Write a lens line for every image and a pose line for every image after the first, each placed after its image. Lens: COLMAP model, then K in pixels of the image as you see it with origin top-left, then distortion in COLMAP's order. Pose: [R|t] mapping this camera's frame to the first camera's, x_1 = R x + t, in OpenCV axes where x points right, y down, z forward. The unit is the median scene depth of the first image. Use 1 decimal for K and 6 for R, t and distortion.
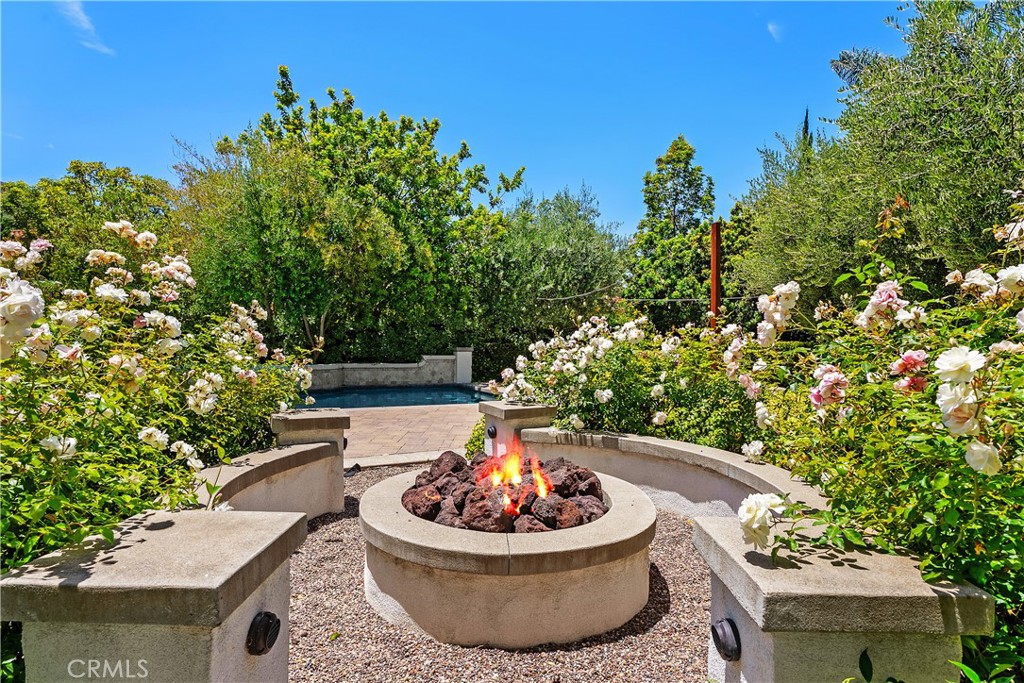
lens RADIAL K [[552.2, 0, 511.1], [0, 552.2, 342.2], [0, 0, 1]] dist [0.000936, 0.000037]
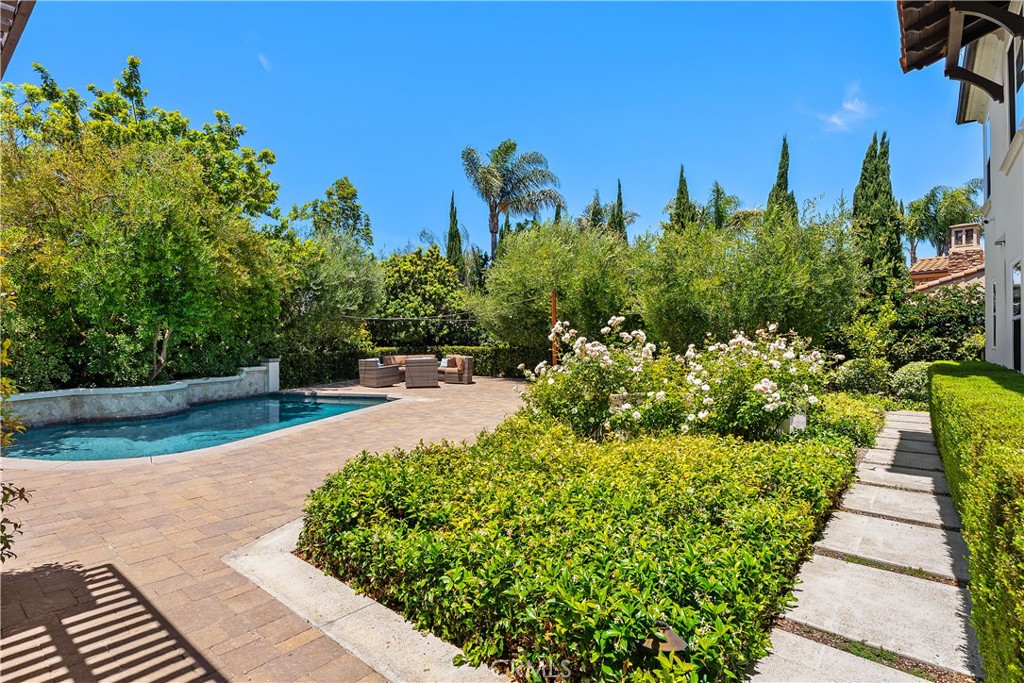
lens RADIAL K [[500.0, 0, 511.0], [0, 500.0, 343.5], [0, 0, 1]] dist [-0.003284, -0.000421]
pose [[0.660694, -0.020590, 0.750372, -0.408003], [0.017869, 0.999772, 0.011701, -0.018153], [-0.750442, 0.005678, 0.660912, -0.000934]]
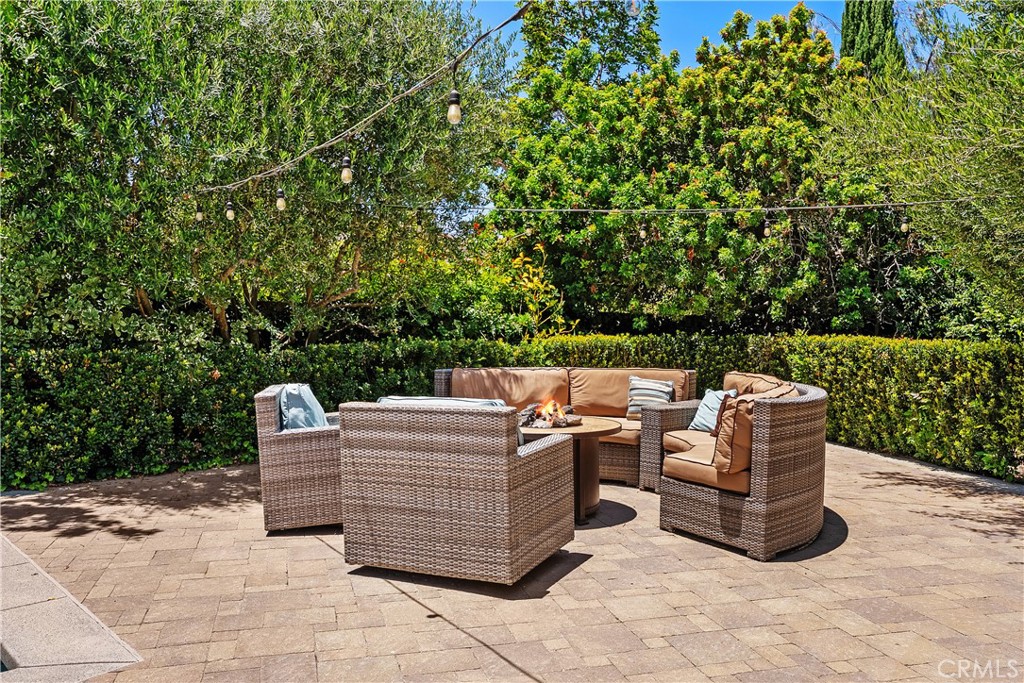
lens RADIAL K [[862.6, 0, 515.7], [0, 862.6, 340.9], [0, 0, 1]] dist [-0.010239, -0.002528]
pose [[0.967006, -0.011044, 0.254515, 0.068279], [0.006932, 0.999831, 0.017045, -0.007722], [-0.254660, -0.014719, 0.966919, 0.413345]]
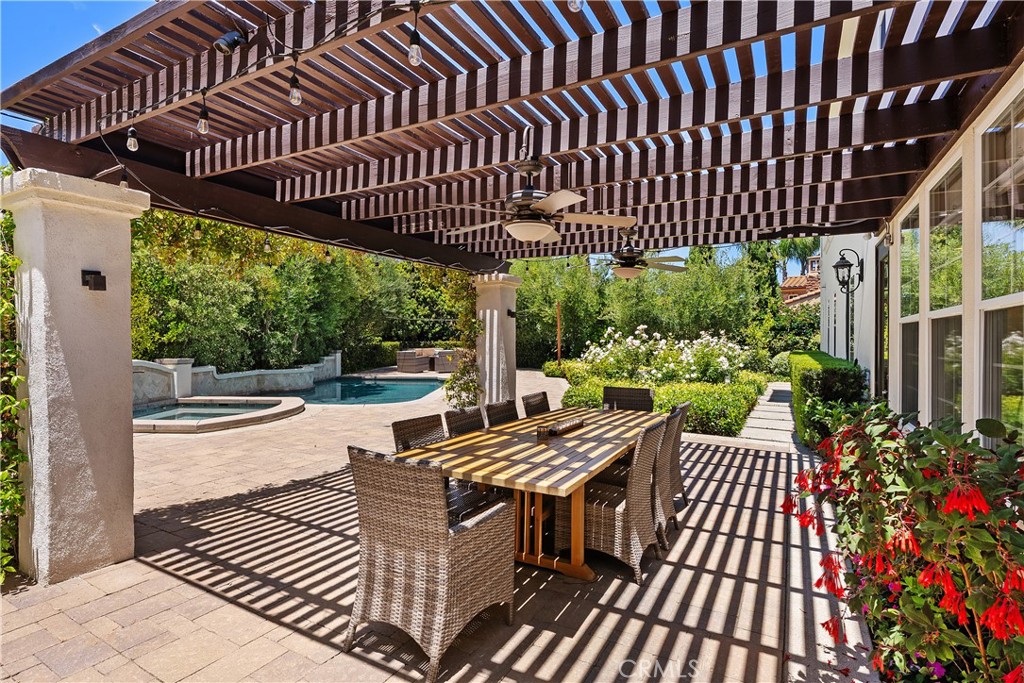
lens RADIAL K [[500.0, 0, 512.6], [0, 500.0, 341.6], [0, 0, 1]] dist [-0.003284, -0.000421]
pose [[0.515390, -0.022265, 0.856667, -0.741847], [0.011675, 0.999752, 0.018960, -0.024302], [-0.856876, 0.000229, 0.515522, -0.017588]]
